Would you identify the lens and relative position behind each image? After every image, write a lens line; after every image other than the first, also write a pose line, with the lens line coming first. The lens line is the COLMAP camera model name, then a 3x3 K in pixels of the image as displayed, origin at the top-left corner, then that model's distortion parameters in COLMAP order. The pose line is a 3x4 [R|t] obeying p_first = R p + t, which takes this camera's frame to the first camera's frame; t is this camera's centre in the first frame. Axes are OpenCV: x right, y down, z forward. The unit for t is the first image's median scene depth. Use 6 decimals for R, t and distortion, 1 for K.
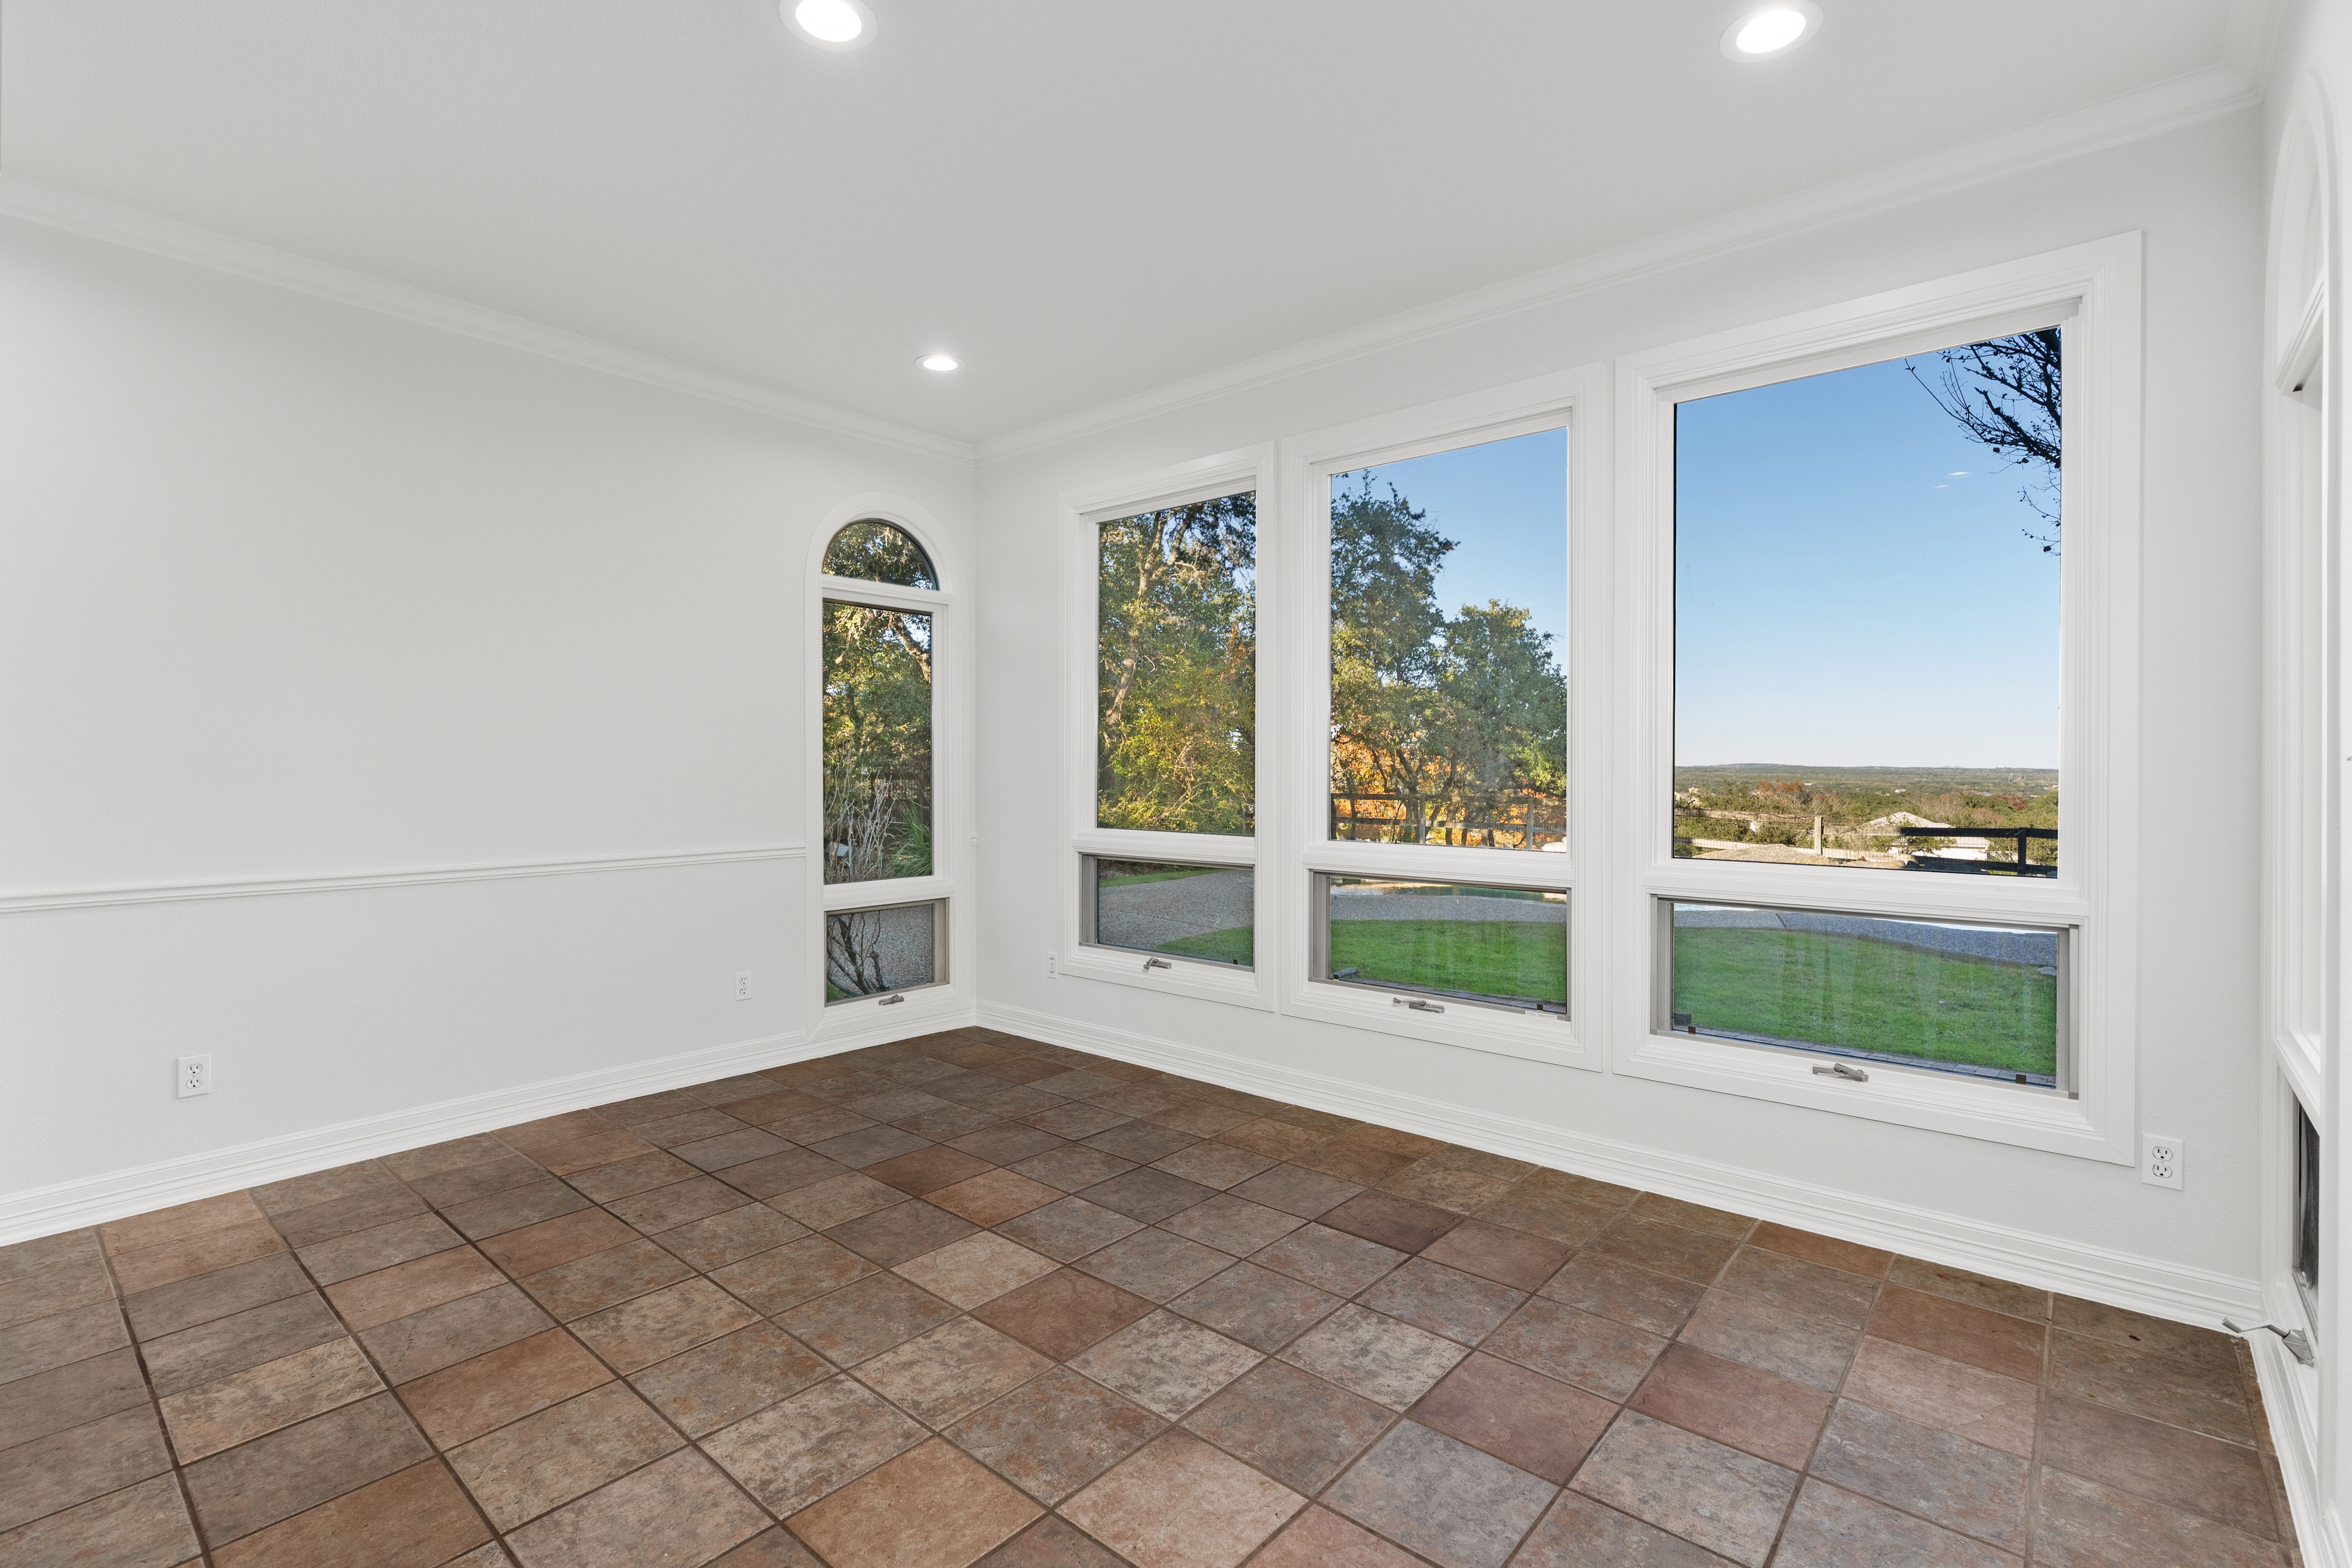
lens RADIAL K [[1071.0, 0, 1183.7], [0, 1071.0, 770.8], [0, 0, 1]] dist [-0.012572, 0.004651]
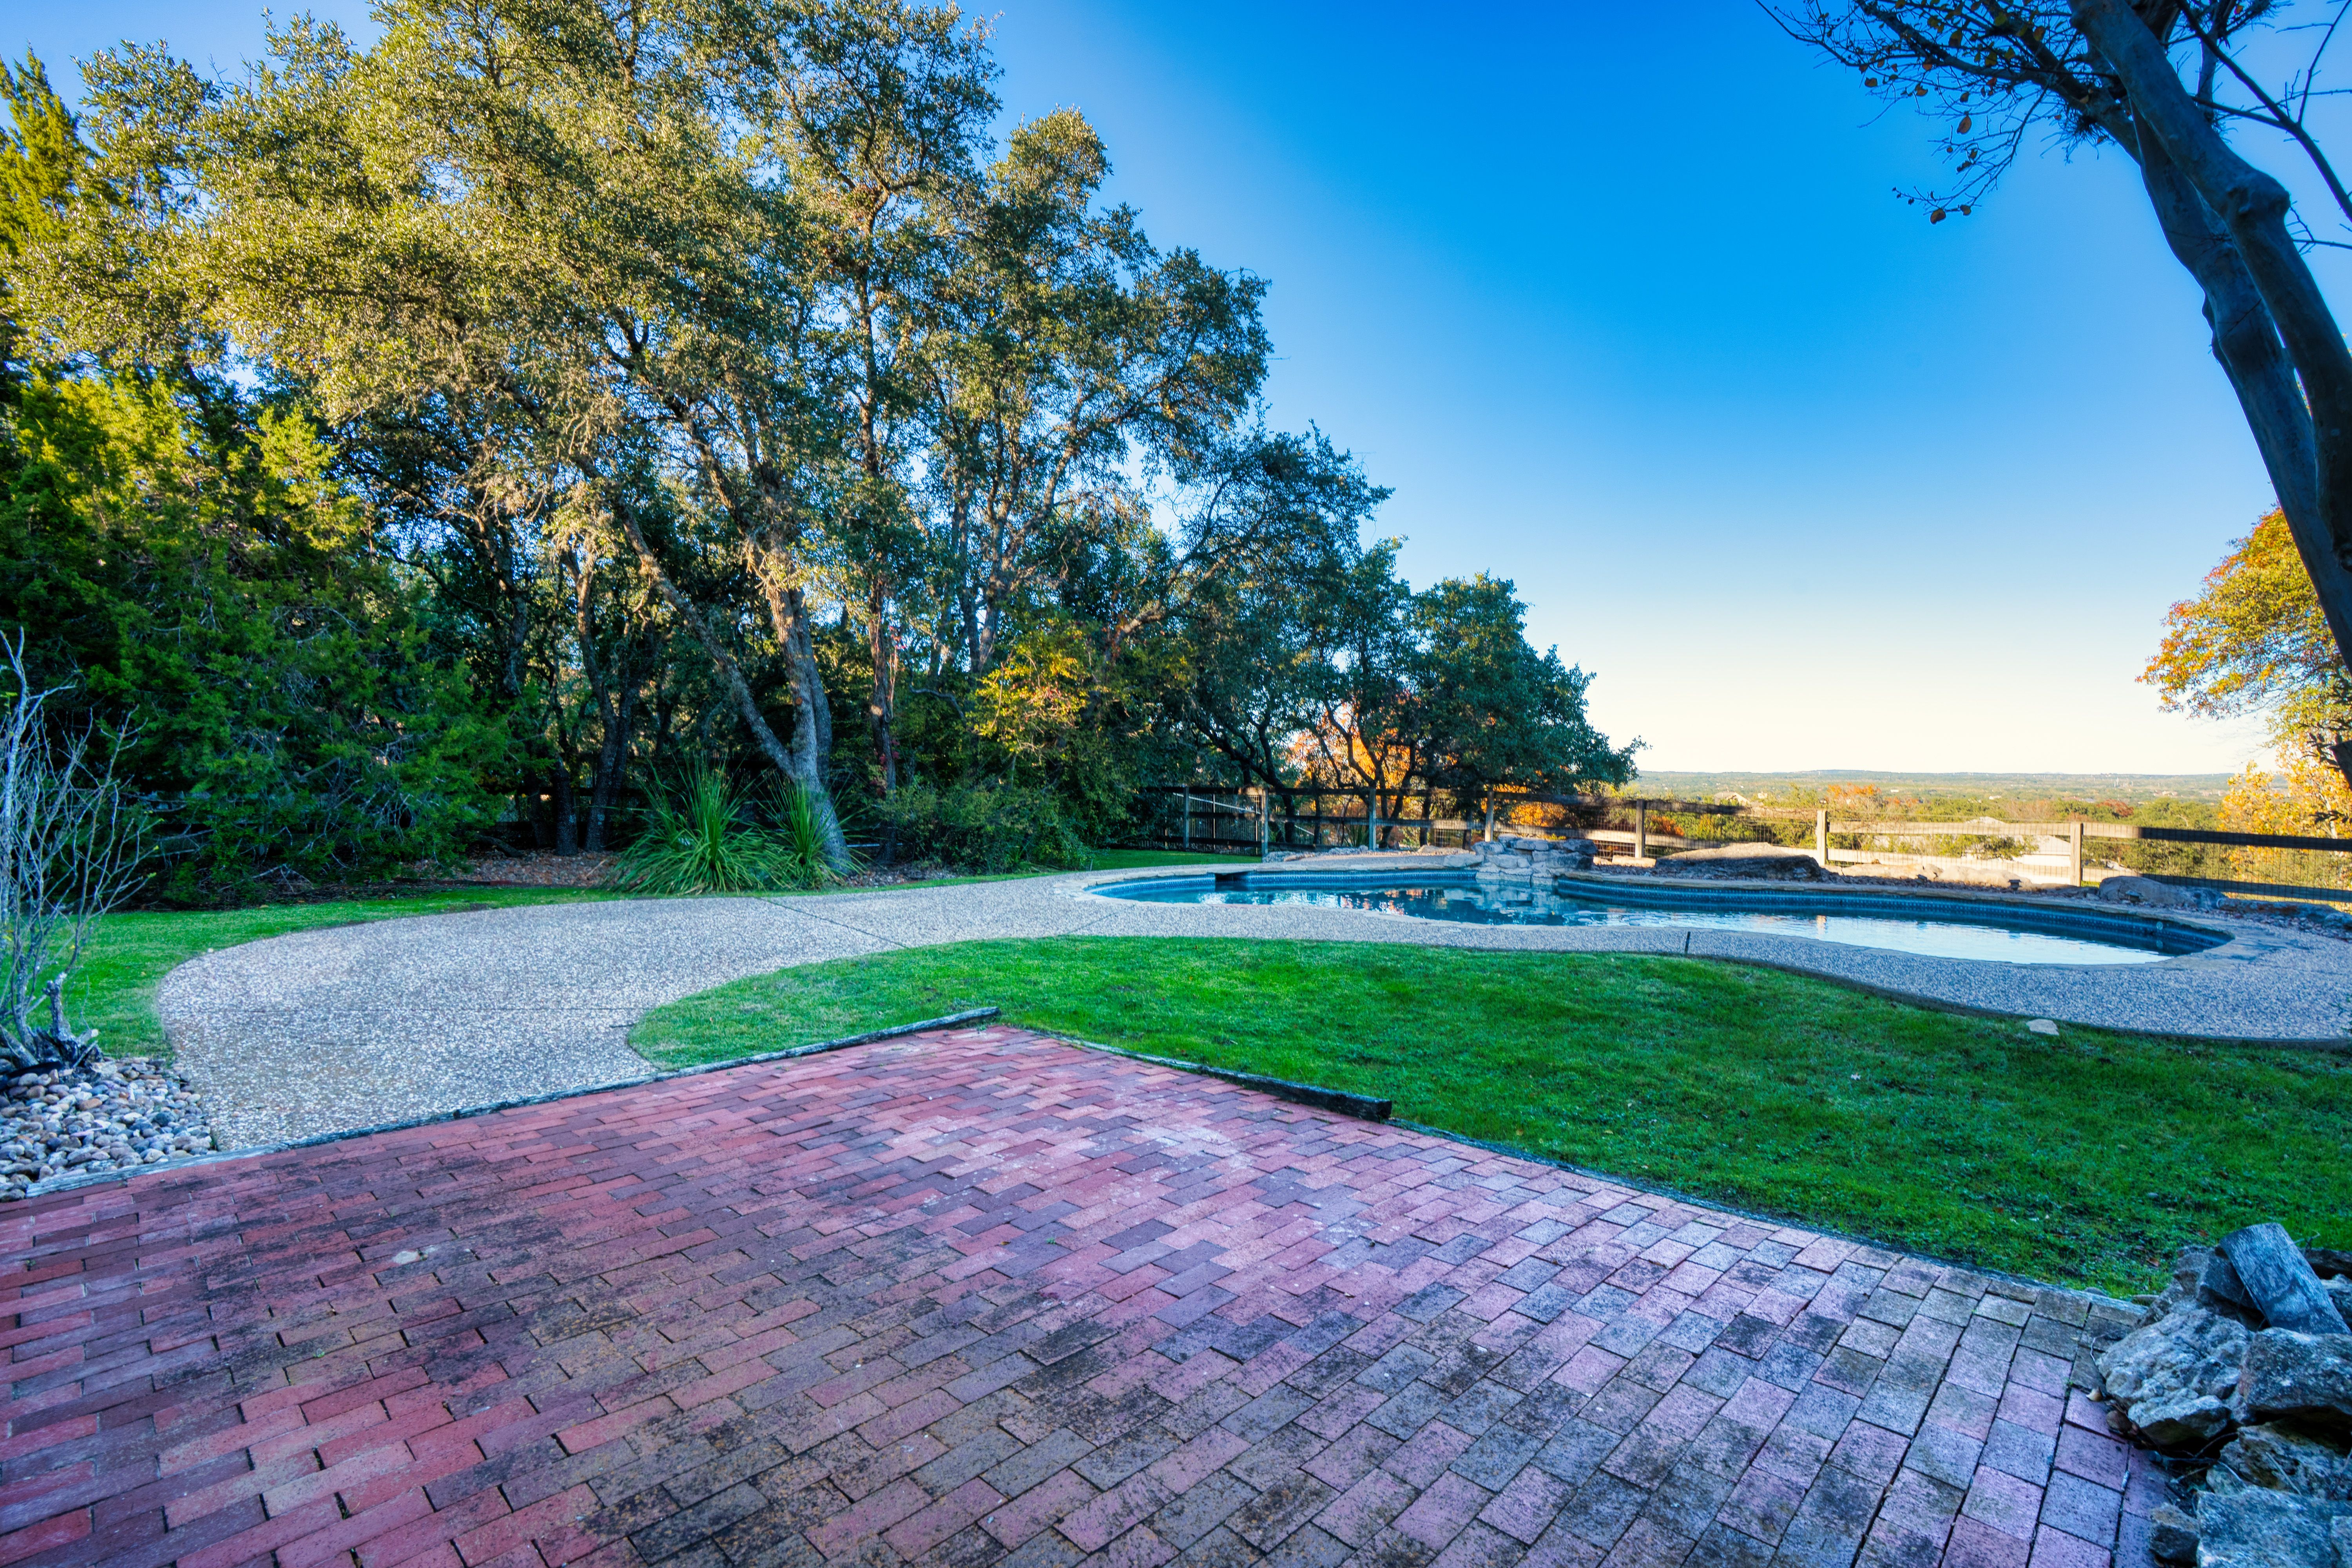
lens RADIAL K [[1070.9, 0, 1172.9], [0, 1070.9, 783.2], [0, 0, 1]] dist [-0.012572, 0.004651]
pose [[0.997849, -0.001113, -0.065540, 0.120389], [0.001444, 0.999986, 0.005009, 0.014168], [0.065533, -0.005093, 0.997837, 0.119736]]
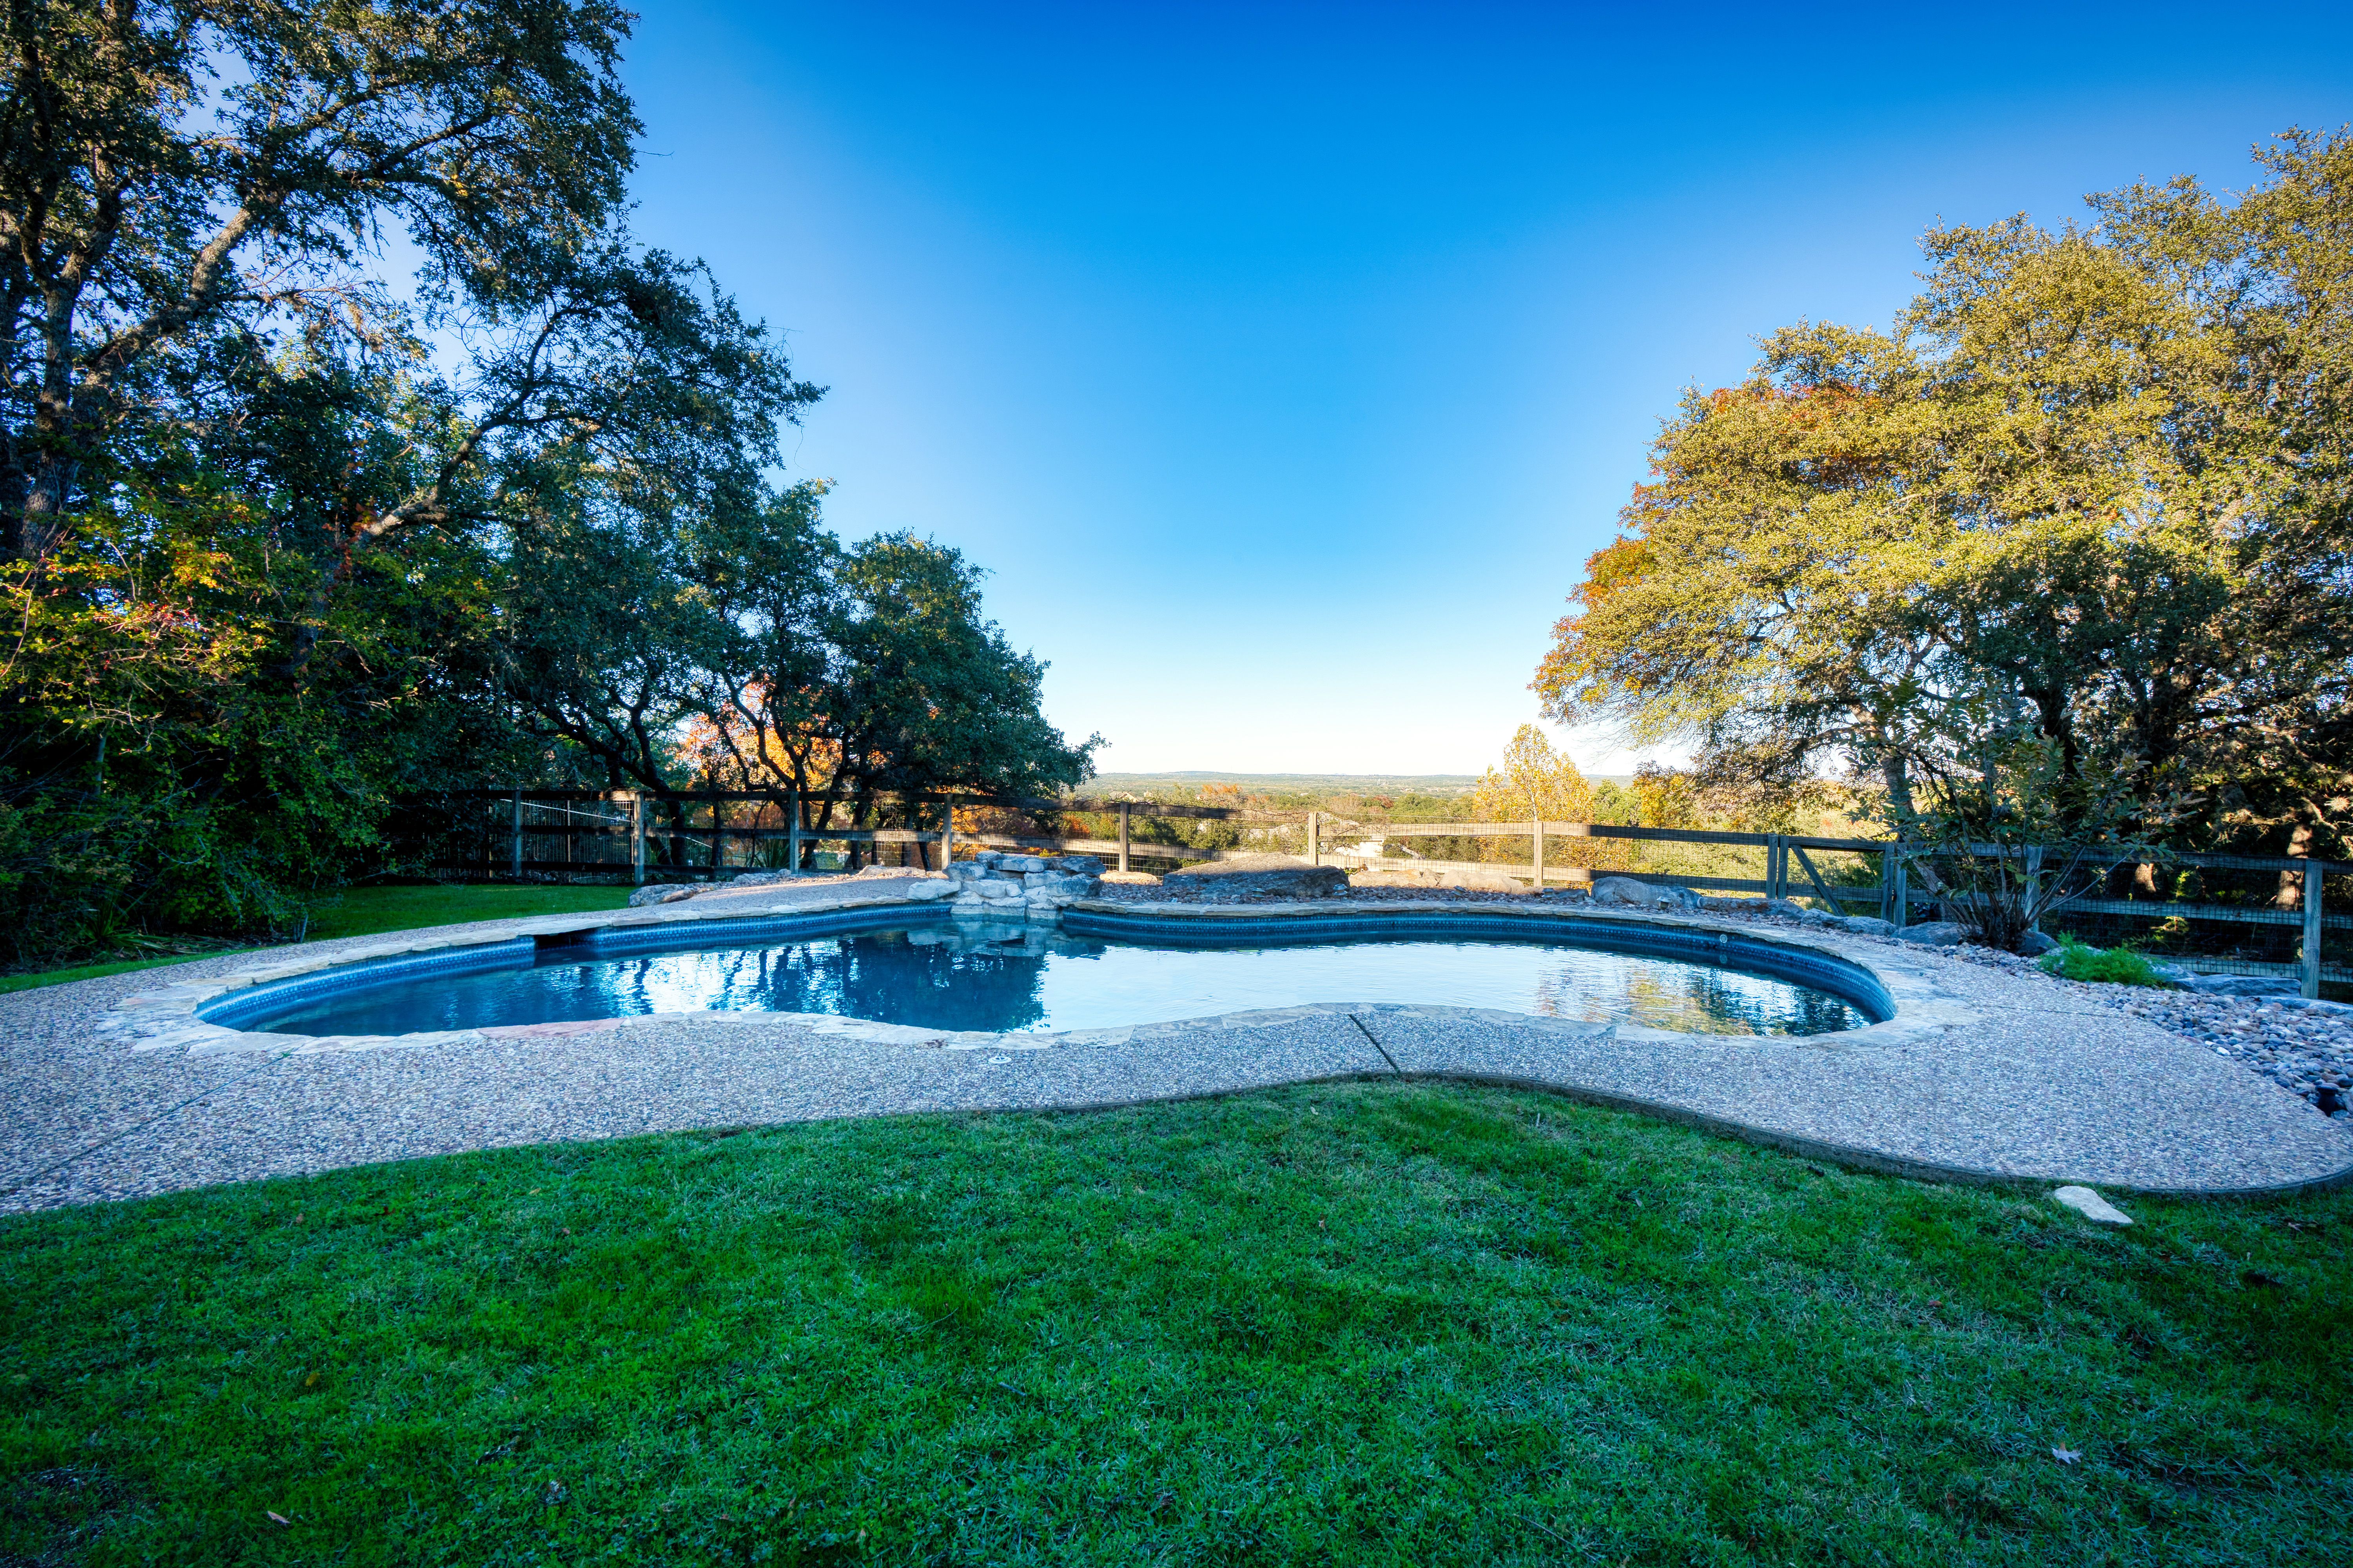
lens RADIAL K [[1071.4, 0, 1189.1], [0, 1071.4, 784.5], [0, 0, 1]] dist [-0.012572, 0.004651]
pose [[0.884366, -0.004756, 0.466771, 0.132067], [0.002077, 0.999978, 0.006253, 0.015050], [-0.466790, -0.004560, 0.884356, 0.297745]]
